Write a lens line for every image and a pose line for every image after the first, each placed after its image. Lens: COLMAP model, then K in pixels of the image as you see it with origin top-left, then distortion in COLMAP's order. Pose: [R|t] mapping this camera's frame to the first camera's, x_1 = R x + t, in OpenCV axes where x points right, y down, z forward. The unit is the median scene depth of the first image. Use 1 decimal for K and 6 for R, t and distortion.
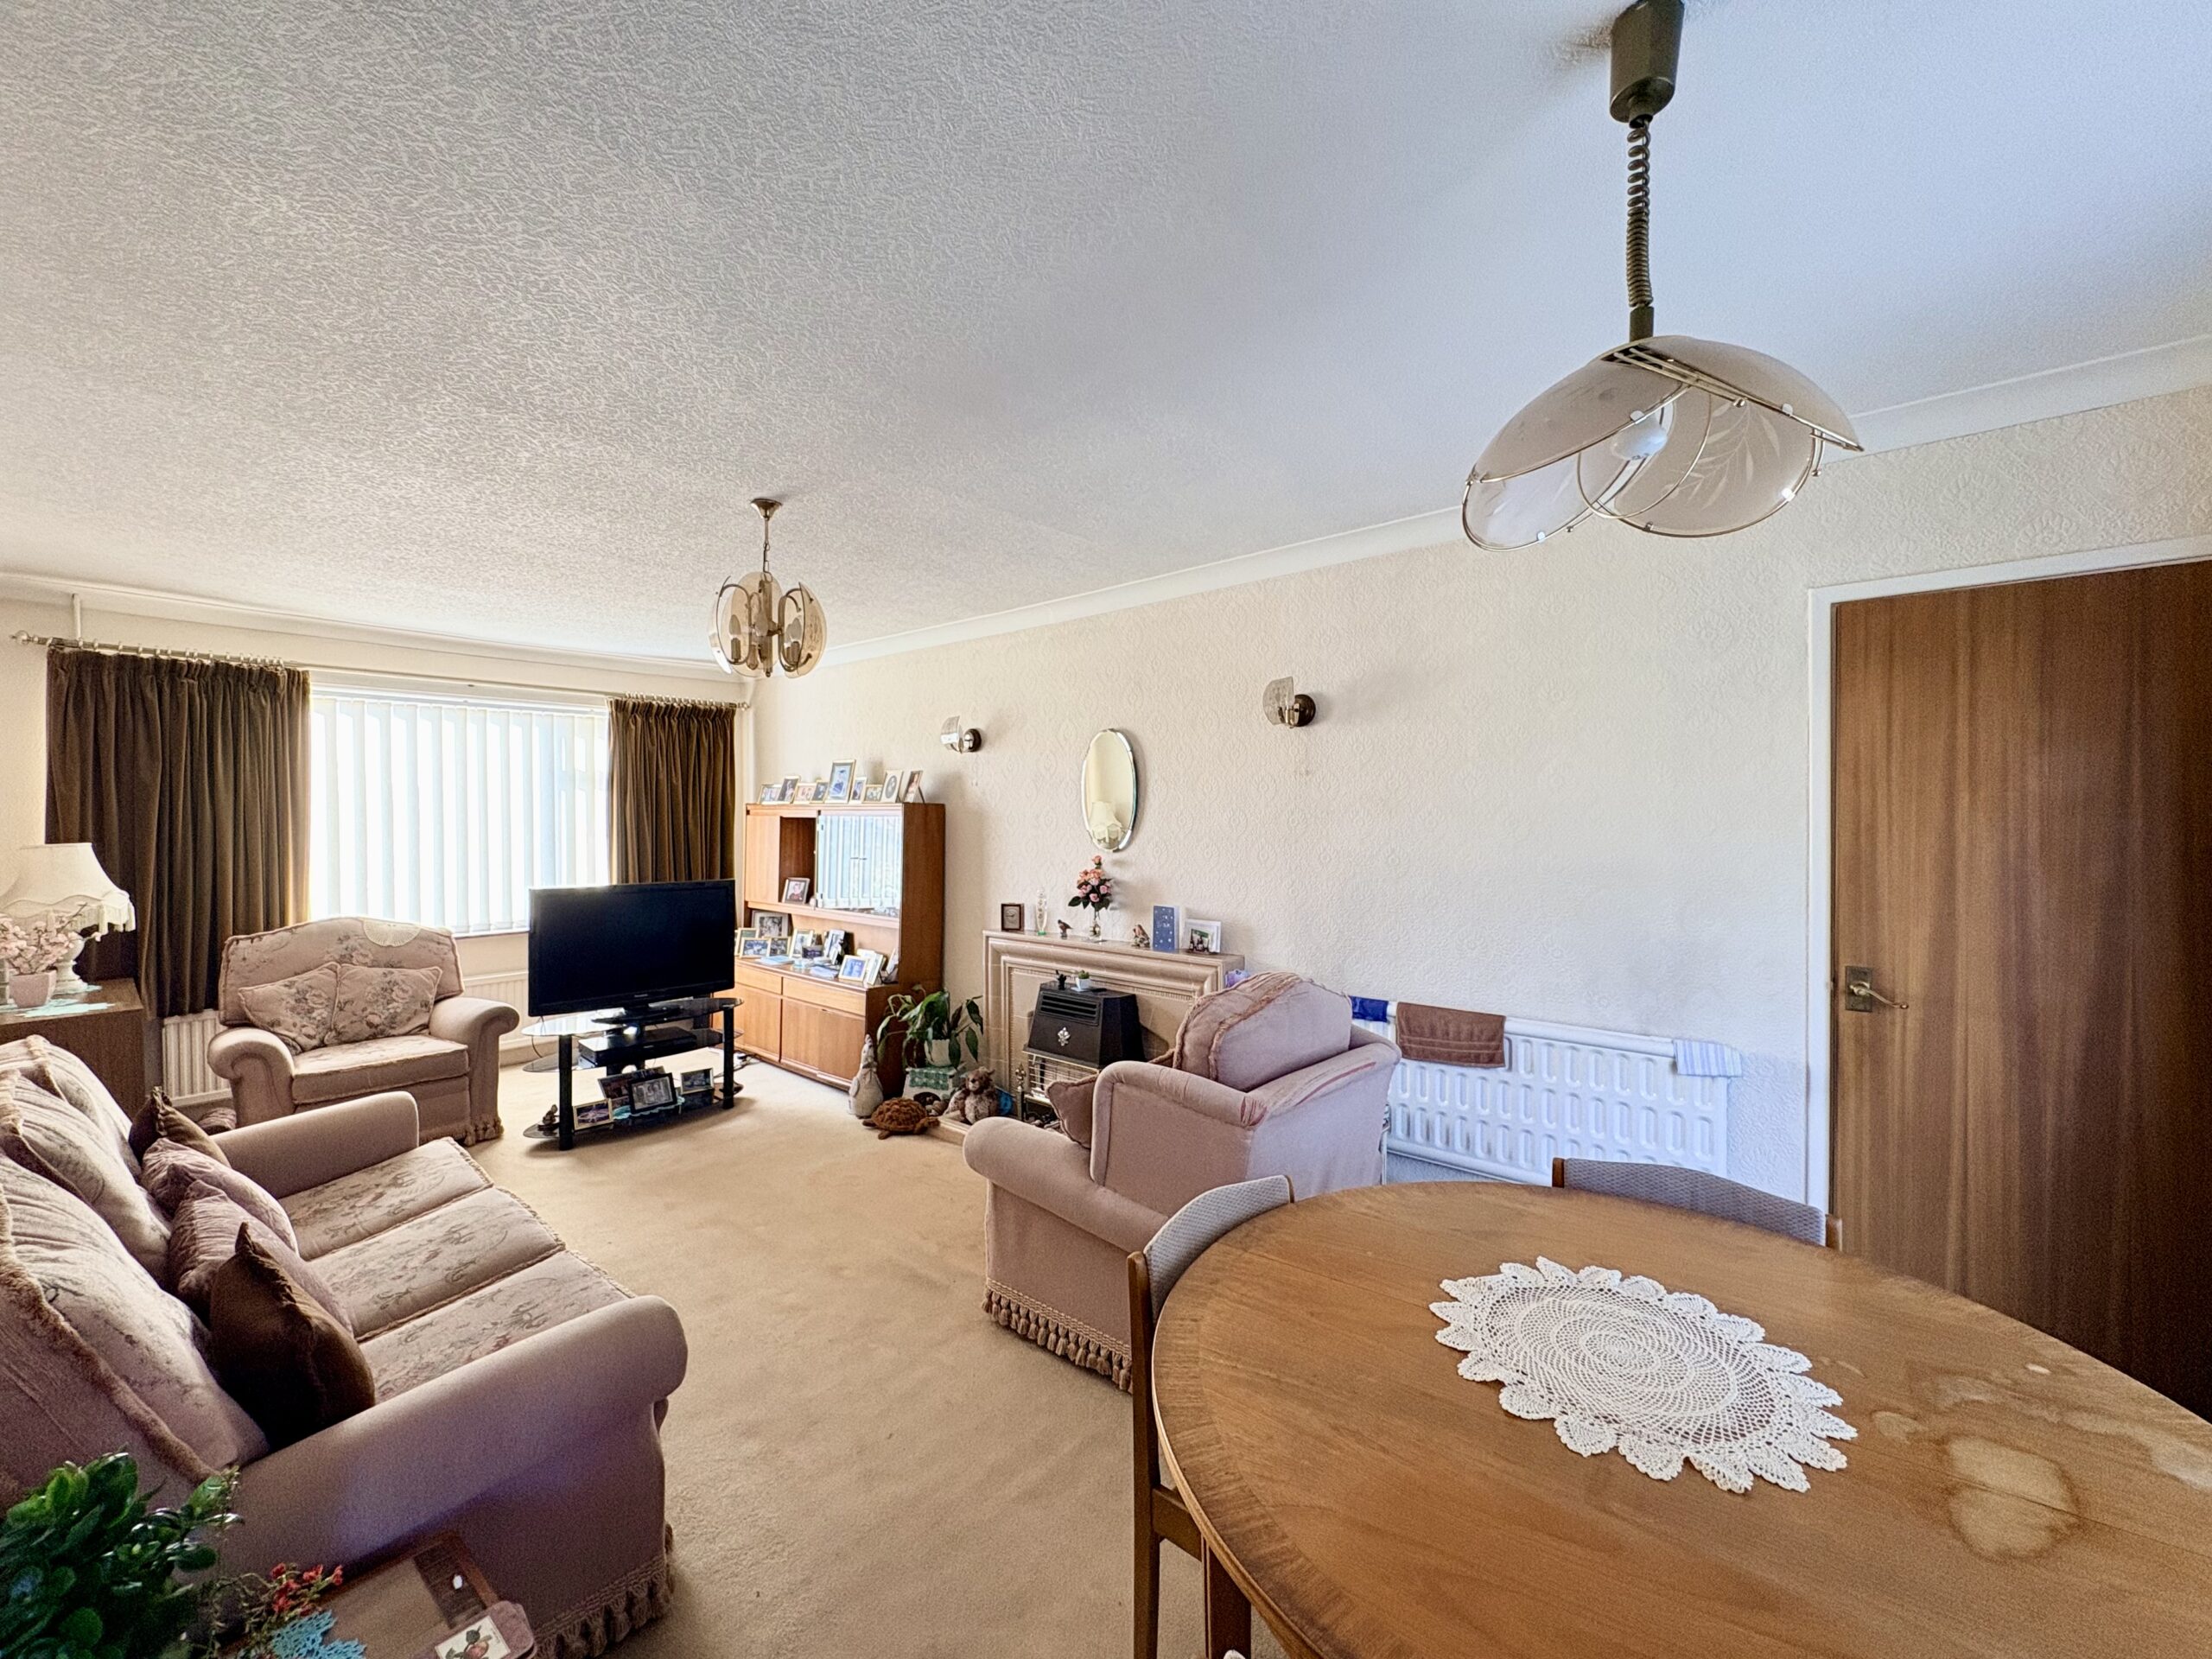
lens RADIAL K [[904.6, 0, 1106.0], [0, 904.6, 829.5], [0, 0, 1]] dist [-0.009140, 0.000039]
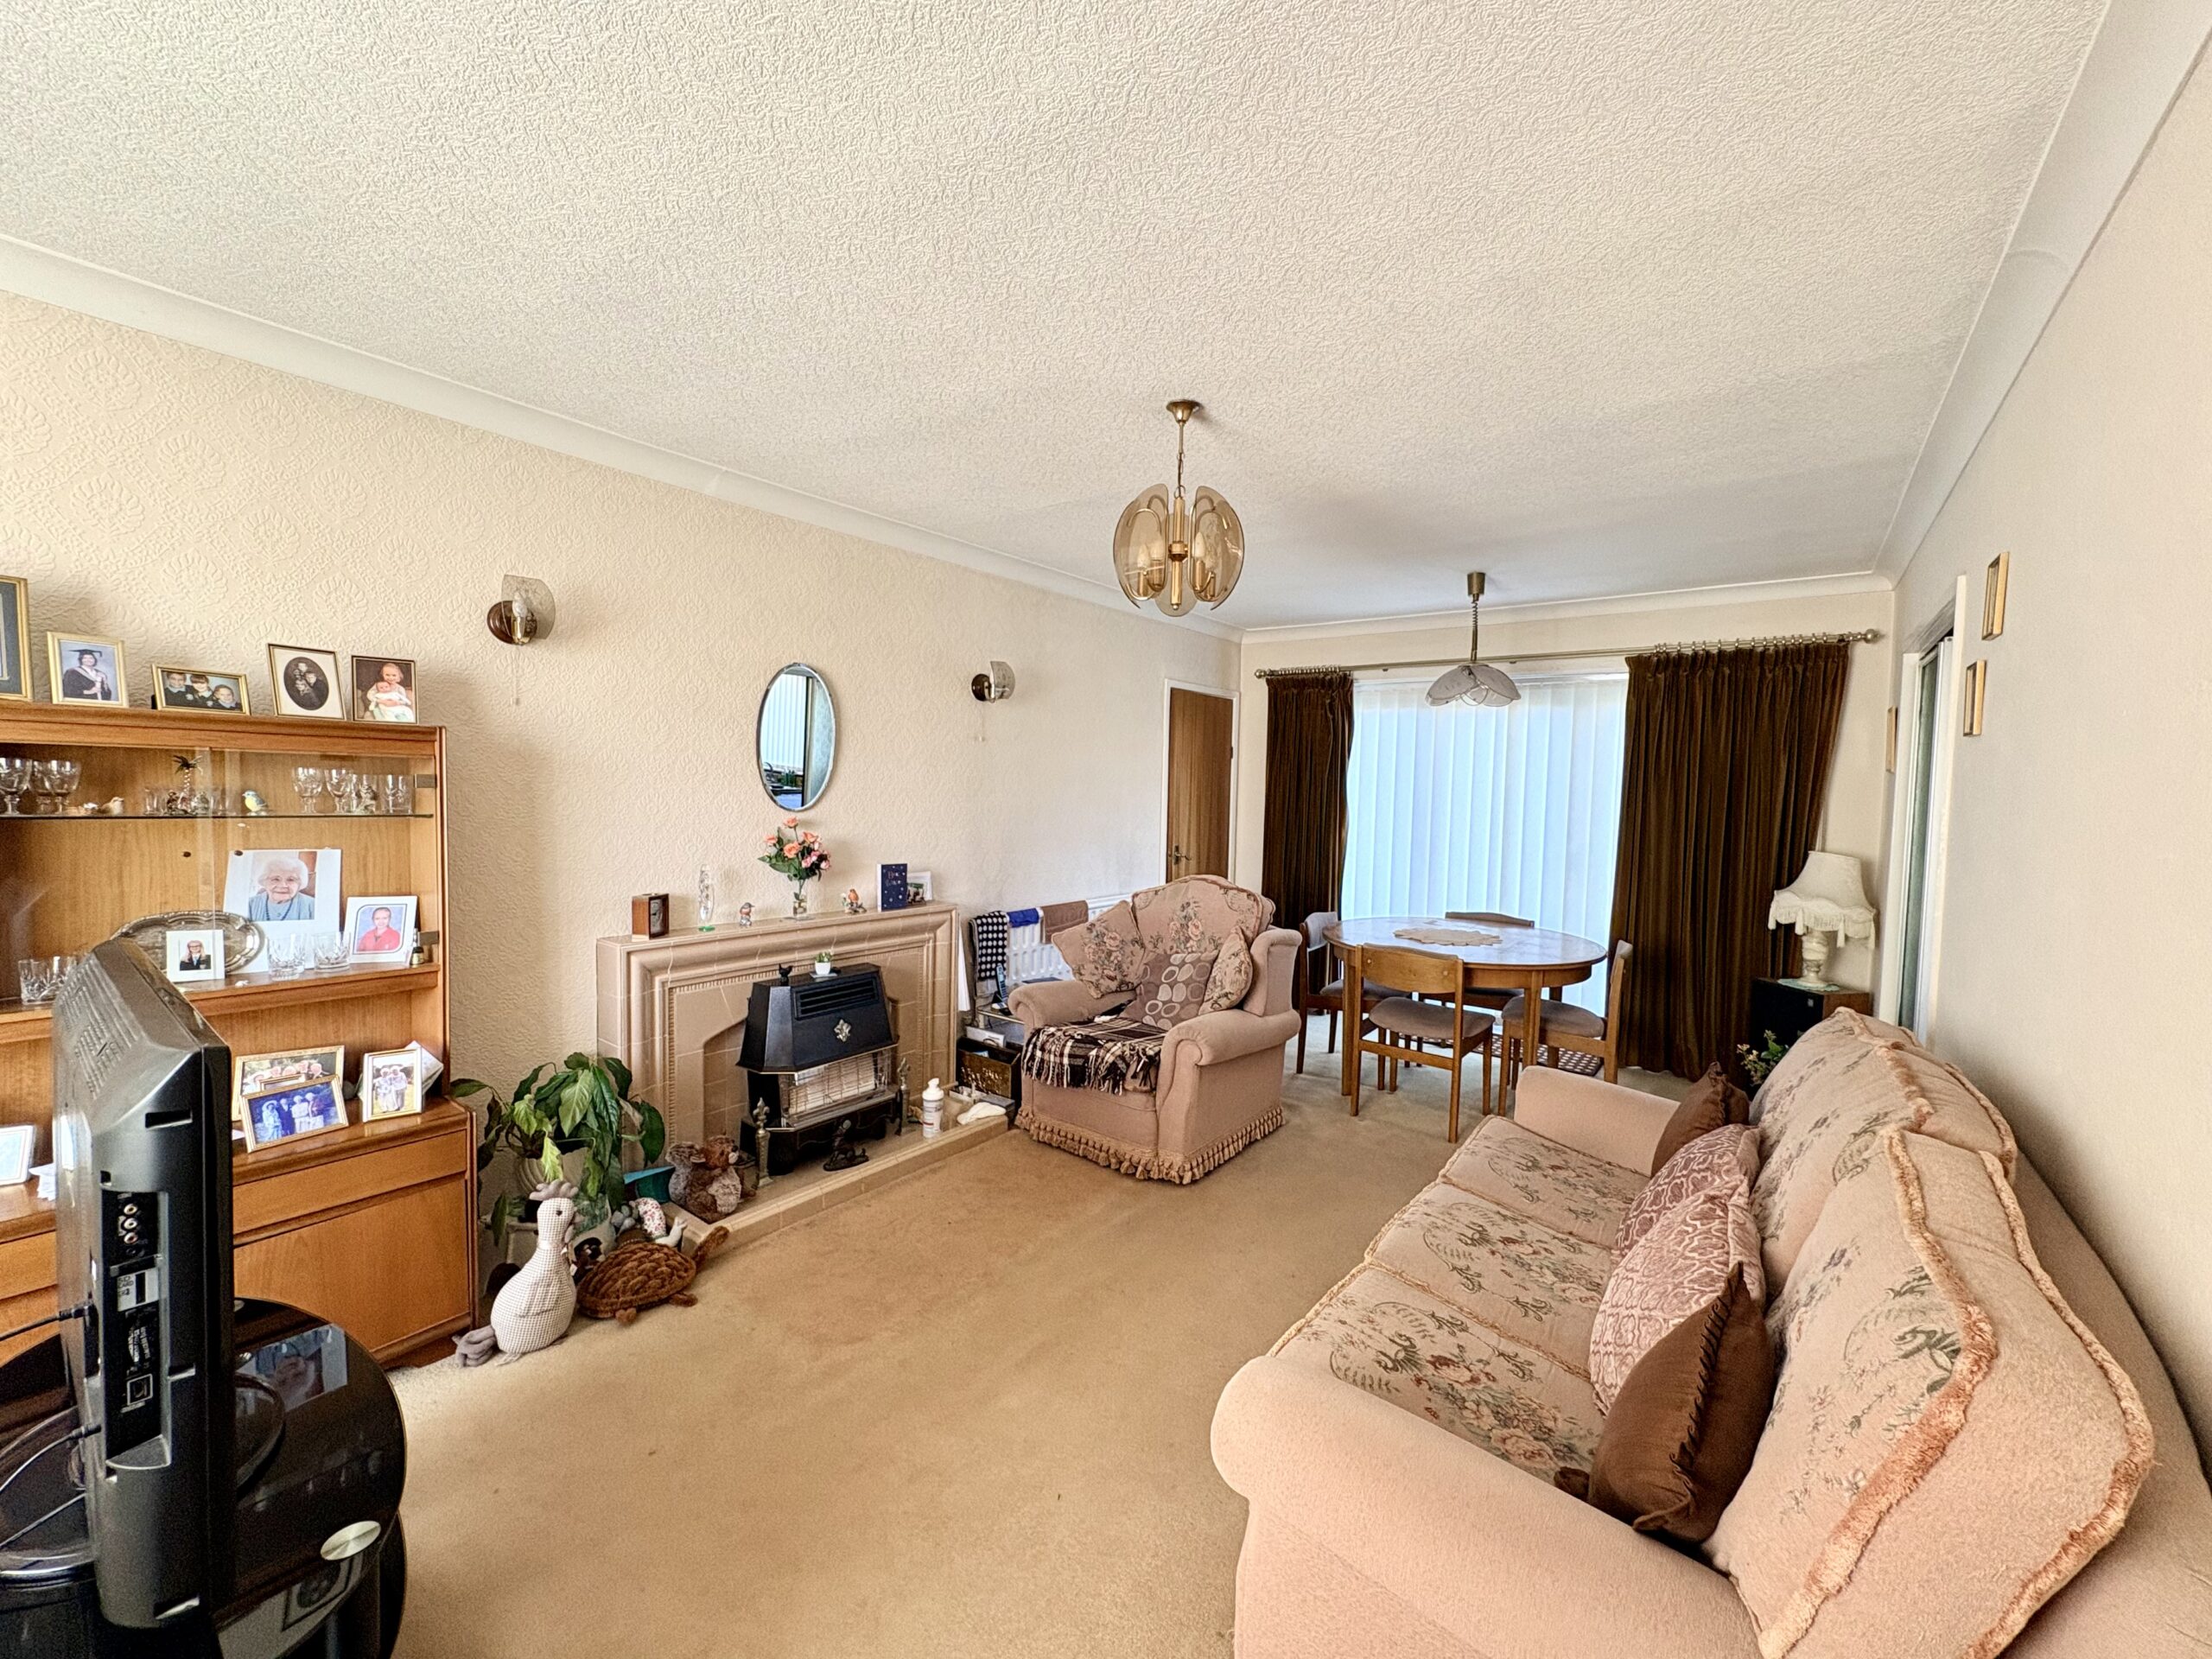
lens RADIAL K [[904.6, 0, 1106.0], [0, 904.6, 829.5], [0, 0, 1]] dist [-0.009140, 0.000039]
pose [[-0.079158, -0.035440, 0.996232, -0.889323], [0.009517, 0.999295, 0.036305, 0.014016], [-0.996817, 0.012355, -0.078765, 0.811880]]
